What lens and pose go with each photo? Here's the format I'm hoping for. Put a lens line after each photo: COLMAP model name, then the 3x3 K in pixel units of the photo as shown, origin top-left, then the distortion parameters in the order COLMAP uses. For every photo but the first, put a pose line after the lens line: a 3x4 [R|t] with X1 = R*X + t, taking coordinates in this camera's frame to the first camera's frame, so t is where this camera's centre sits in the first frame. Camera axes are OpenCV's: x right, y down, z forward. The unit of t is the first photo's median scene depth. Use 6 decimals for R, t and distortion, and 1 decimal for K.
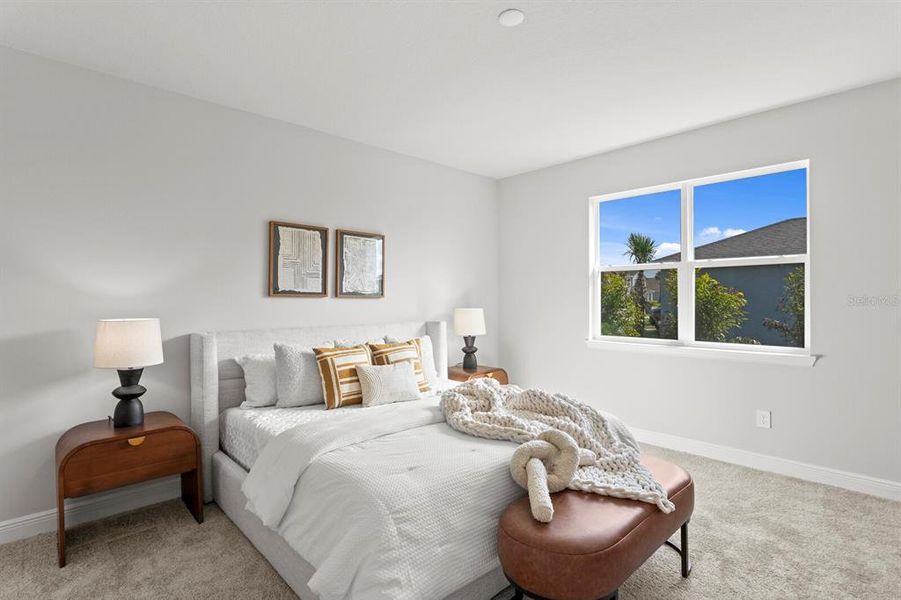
lens RADIAL K [[446.6, 0, 464.4], [0, 446.6, 300.6], [0, 0, 1]] dist [-0.011290, 0.001870]
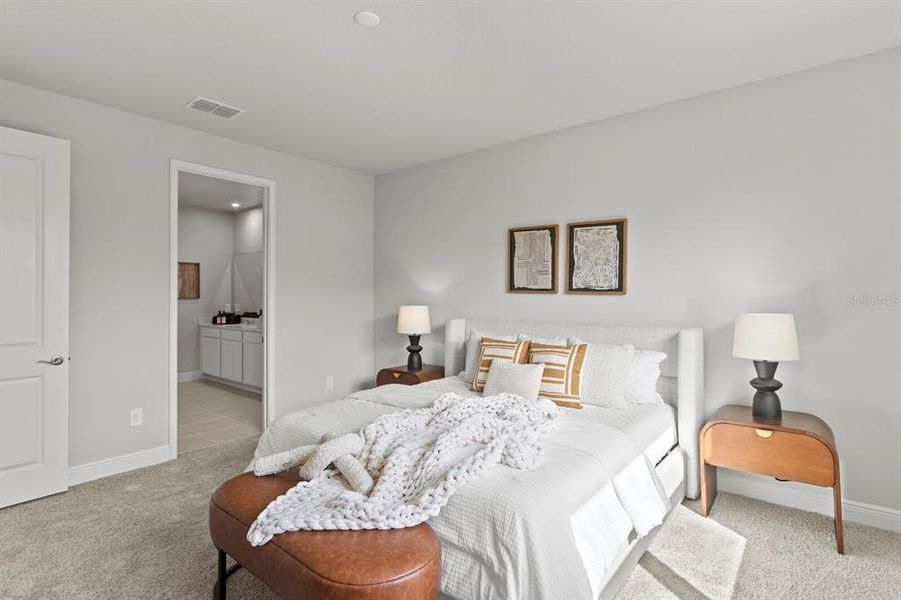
lens RADIAL K [[446.6, 0, 451.6], [0, 446.6, 297.2], [0, 0, 1]] dist [-0.011290, 0.001870]
pose [[0.117154, 0.014310, -0.993011, 0.679629], [-0.006819, 0.999884, 0.013605, -0.010832], [0.993090, 0.005177, 0.117238, 0.654394]]
